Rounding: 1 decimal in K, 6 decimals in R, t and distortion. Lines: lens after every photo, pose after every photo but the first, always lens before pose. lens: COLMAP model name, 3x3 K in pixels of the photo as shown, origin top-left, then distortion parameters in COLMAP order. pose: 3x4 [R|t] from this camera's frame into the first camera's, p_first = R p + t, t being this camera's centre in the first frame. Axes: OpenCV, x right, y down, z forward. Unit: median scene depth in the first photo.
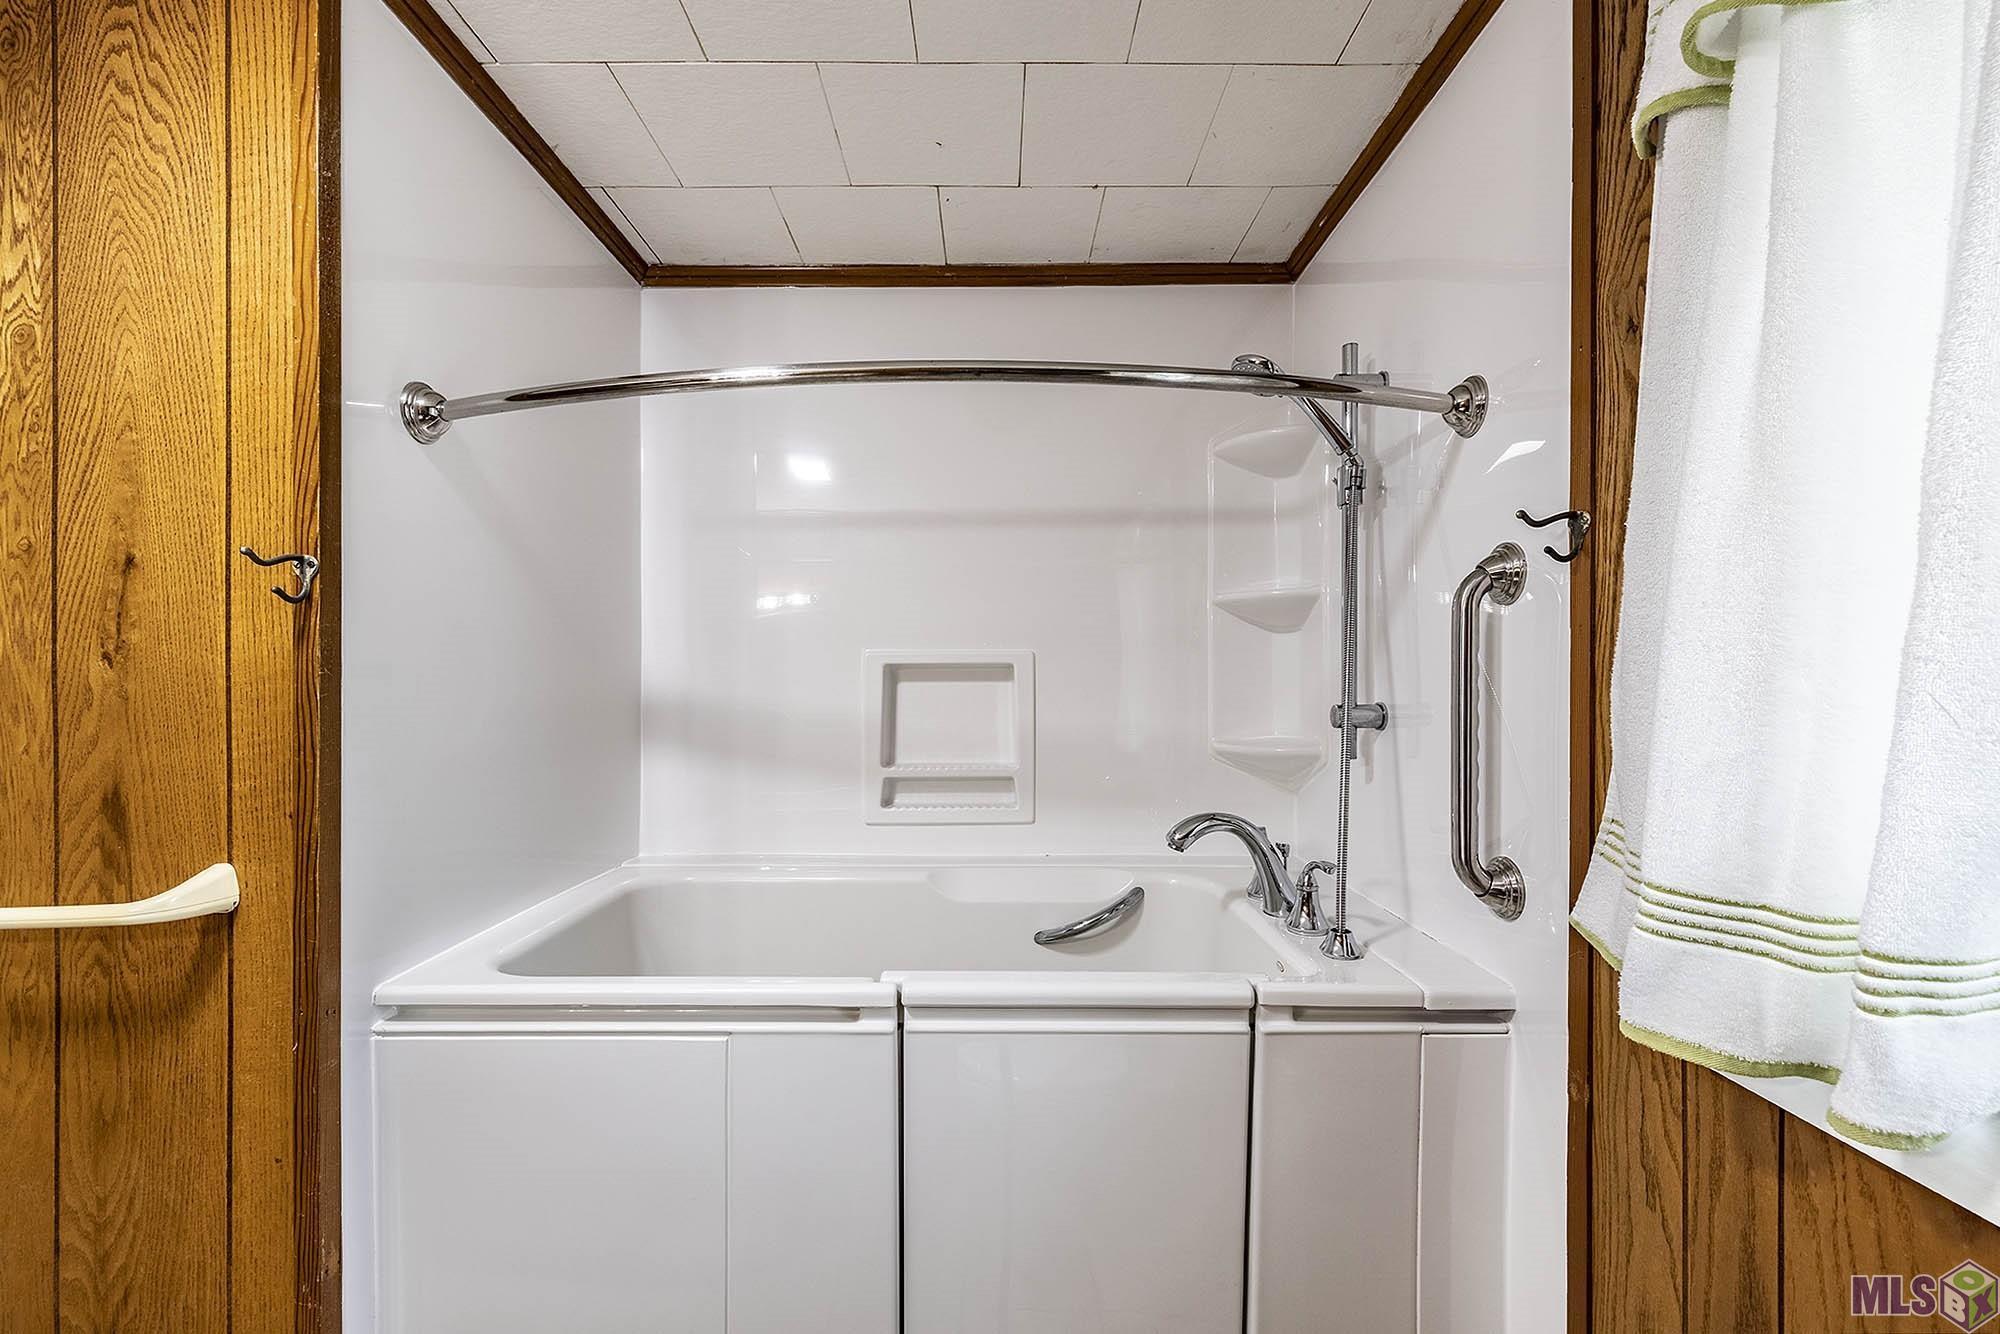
lens RADIAL K [[845.9, 0, 994.4], [0, 845.9, 696.0], [0, 0, 1]] dist [-0.000364, -0.000024]
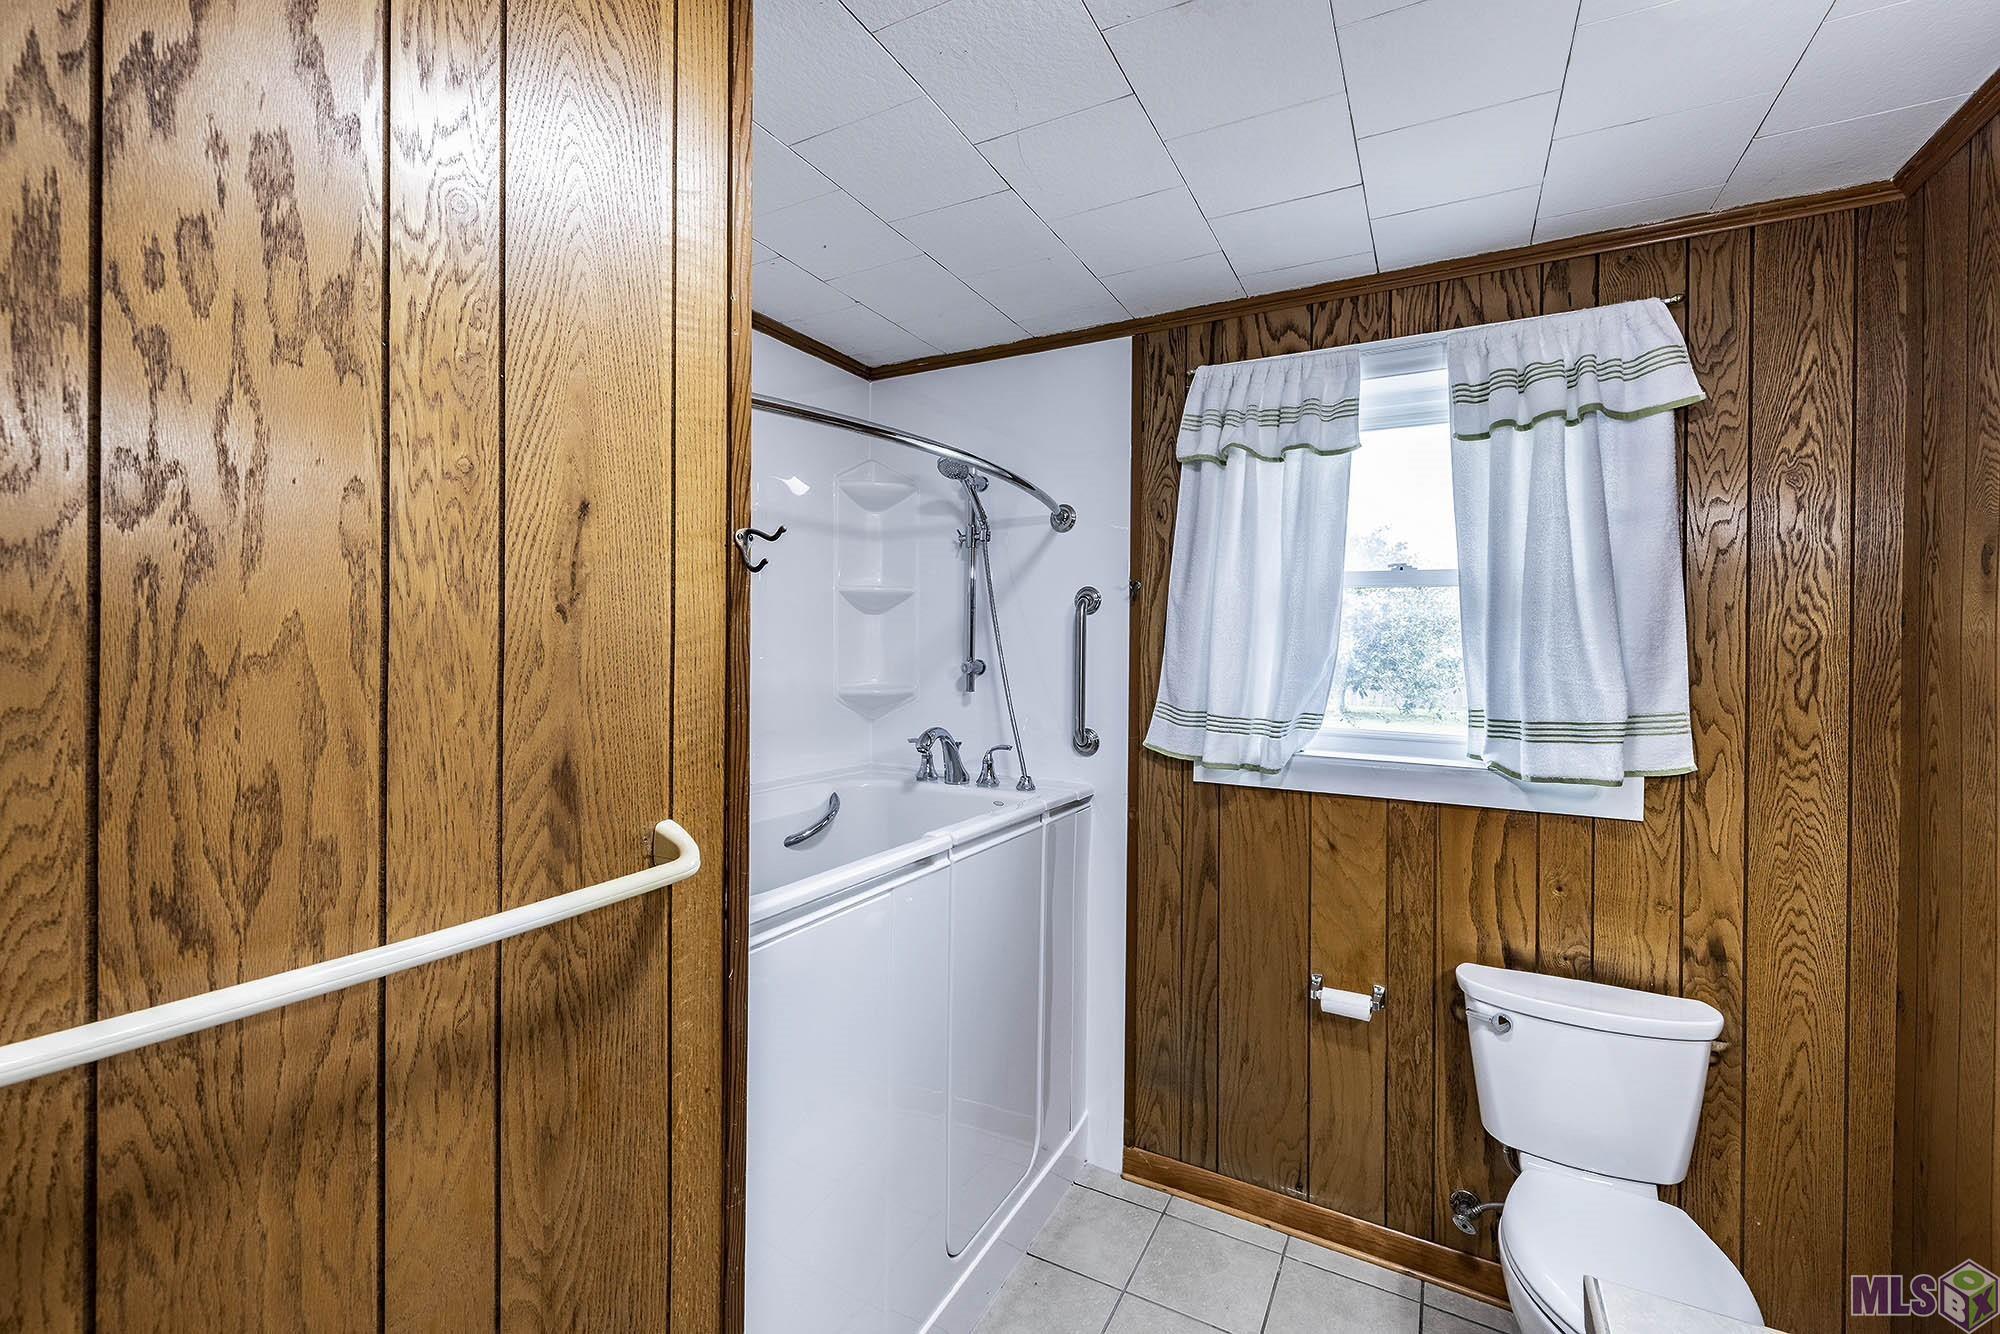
lens RADIAL K [[845.9, 0, 1000.3], [0, 845.9, 659.5], [0, 0, 1]] dist [-0.000364, -0.000024]
pose [[0.468467, -0.002512, 0.883477, -1.614848], [0.001569, 0.999997, 0.002011, 0.004744], [-0.883479, 0.000444, 0.468470, 0.173627]]
